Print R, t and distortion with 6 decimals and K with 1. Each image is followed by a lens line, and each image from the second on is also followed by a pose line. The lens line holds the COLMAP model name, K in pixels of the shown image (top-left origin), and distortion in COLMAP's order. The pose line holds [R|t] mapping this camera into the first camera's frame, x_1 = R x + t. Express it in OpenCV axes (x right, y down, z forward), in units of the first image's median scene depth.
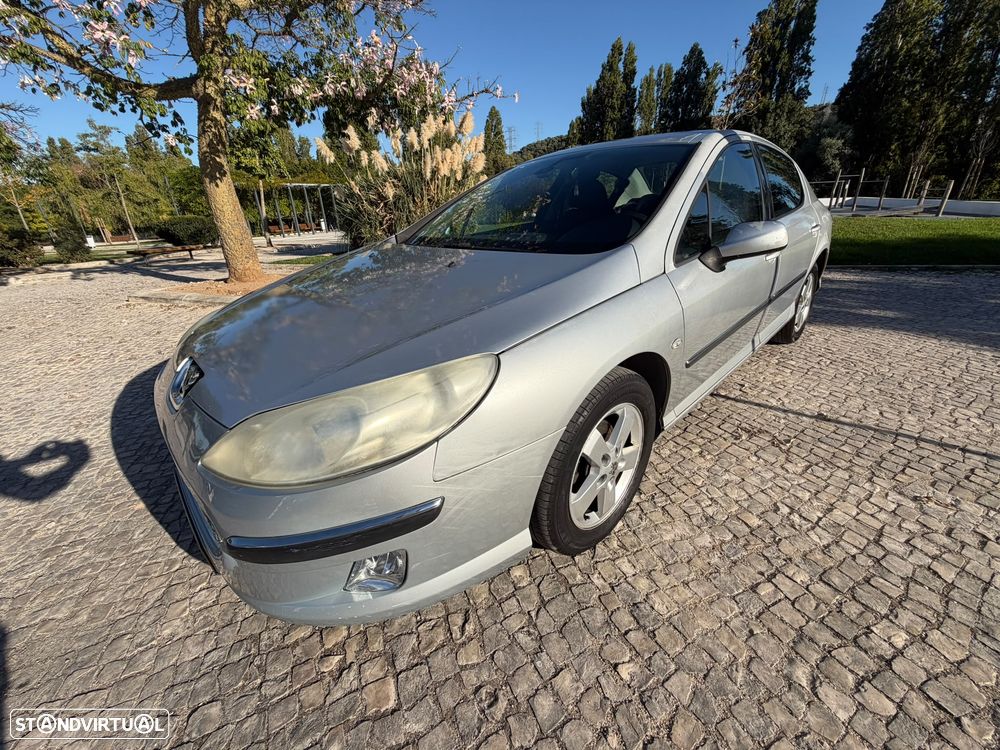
lens RADIAL K [[399.3, 0, 498.3], [0, 399.3, 380.0], [0, 0, 1]] dist [0.000437, 0.000087]
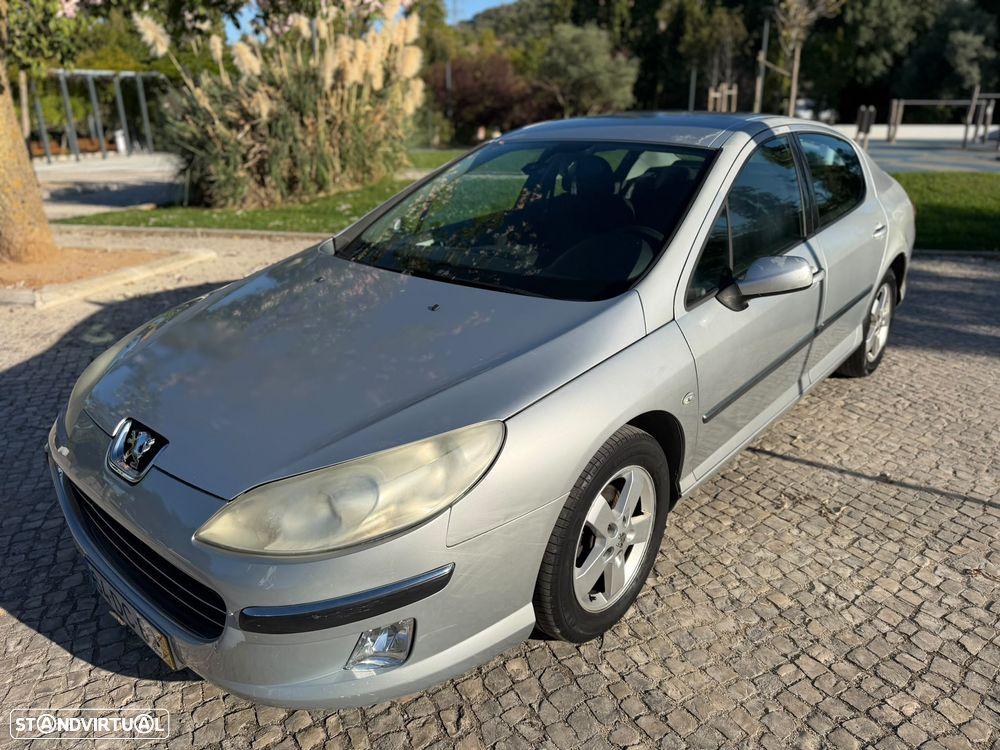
lens RADIAL K [[712.3, 0, 500.0], [0, 712.3, 375.0], [0, 0, 1]] dist [0.033927, -0.049430]
pose [[0.995680, -0.000400, 0.092849, -0.108466], [0.005865, 0.998264, -0.058602, -0.046031], [-0.092665, 0.058893, 0.993954, -0.488373]]
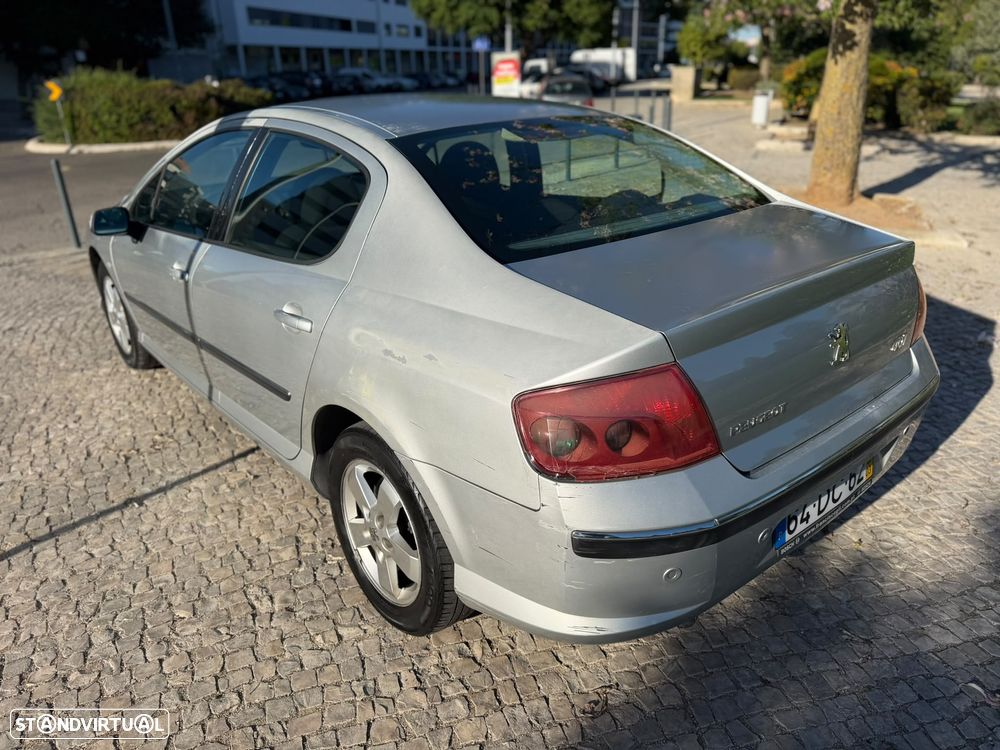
lens RADIAL K [[723.9, 0, 500.0], [0, 723.9, 375.0], [0, 0, 1]] dist [0.001993, -0.006000]
pose [[-0.073849, 0.433531, -0.898108, 2.613094], [-0.362776, 0.827190, 0.429128, -1.287882], [0.928946, 0.357503, 0.096187, 1.990008]]
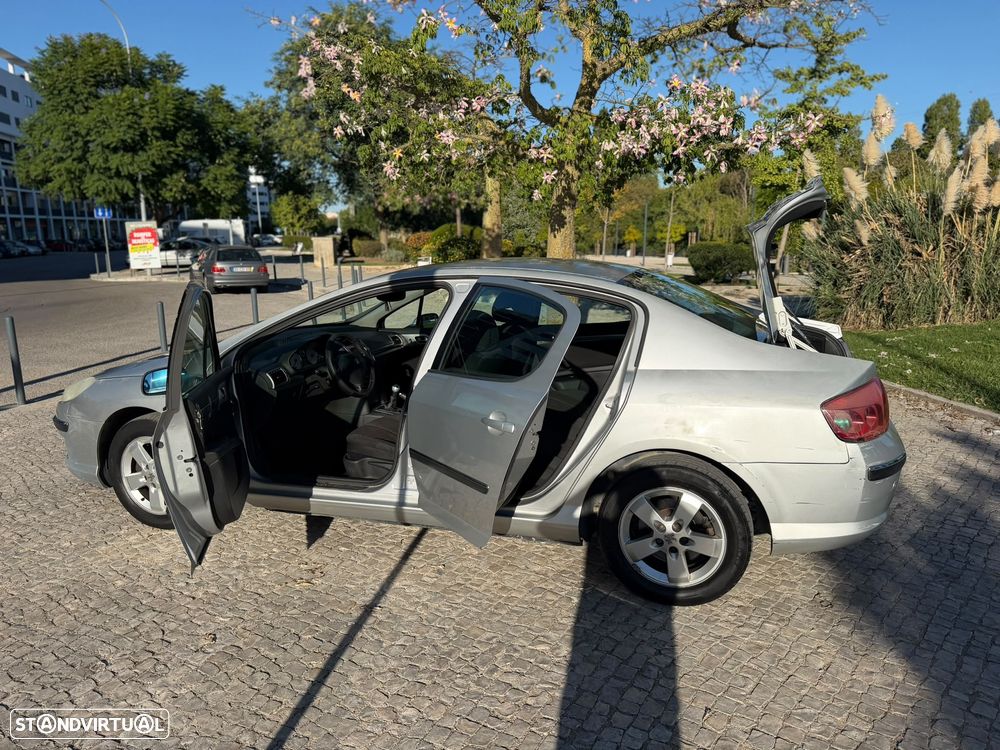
lens RADIAL K [[712.3, 0, 500.0], [0, 712.3, 375.0], [0, 0, 1]] dist [0.033927, -0.049430]
pose [[0.452989, 0.217205, -0.864652, 2.940143], [-0.352717, 0.934397, 0.049938, -0.715396], [0.818775, 0.282356, 0.499883, 0.480698]]
